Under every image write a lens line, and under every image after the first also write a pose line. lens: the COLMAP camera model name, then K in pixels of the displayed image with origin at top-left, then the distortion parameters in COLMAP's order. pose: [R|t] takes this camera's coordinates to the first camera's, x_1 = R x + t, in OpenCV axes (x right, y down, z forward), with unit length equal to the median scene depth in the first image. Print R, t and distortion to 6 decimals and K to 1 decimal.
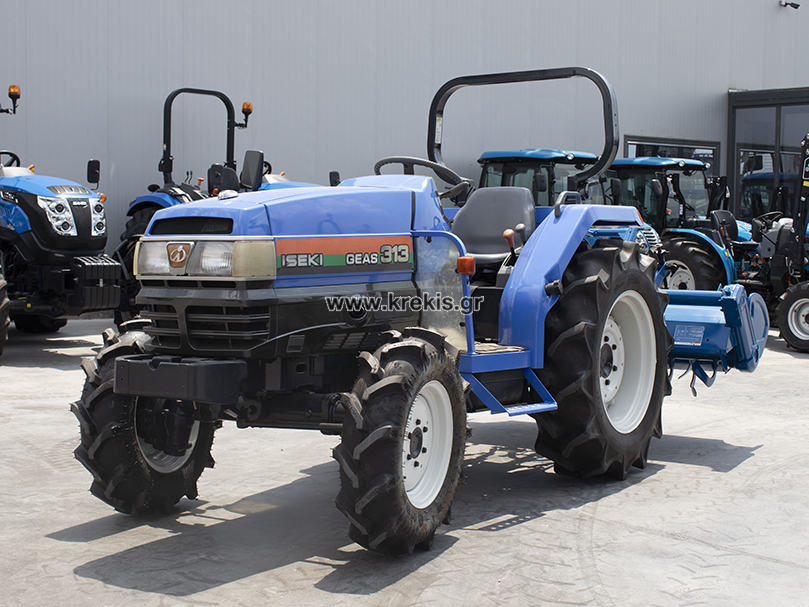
lens RADIAL K [[1063.1, 0, 405.5], [0, 1063.1, 304.8], [0, 0, 1]] dist [-0.032463, 0.000000]
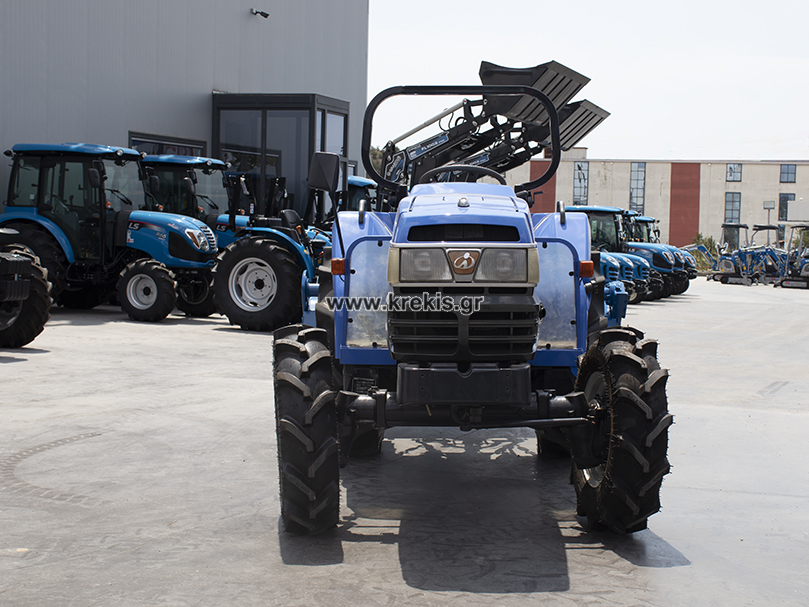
lens RADIAL K [[1063.1, 0, 409.6], [0, 1063.1, 304.1], [0, 0, 1]] dist [-0.032463, 0.000000]
pose [[0.876020, -0.027766, 0.481475, -0.504665], [0.026557, 0.999604, 0.009328, -0.012140], [-0.481543, 0.004615, 0.876410, 0.099583]]
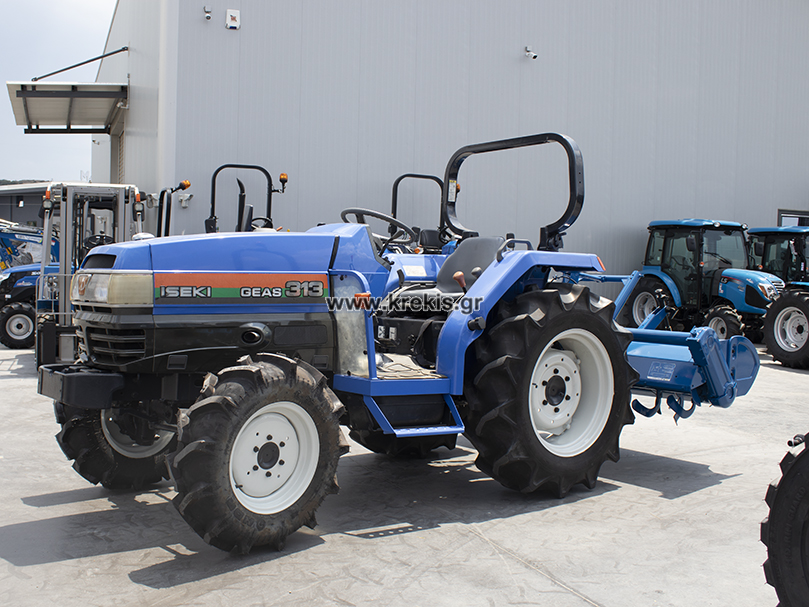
lens RADIAL K [[746.1, 0, 390.7], [0, 746.1, 320.7], [0, 0, 1]] dist [-0.076865, 0.000000]
pose [[0.955065, 0.035331, -0.294284, 0.255531], [-0.039004, 0.999217, -0.006621, -0.009309], [0.293820, 0.017802, 0.955695, 0.198981]]
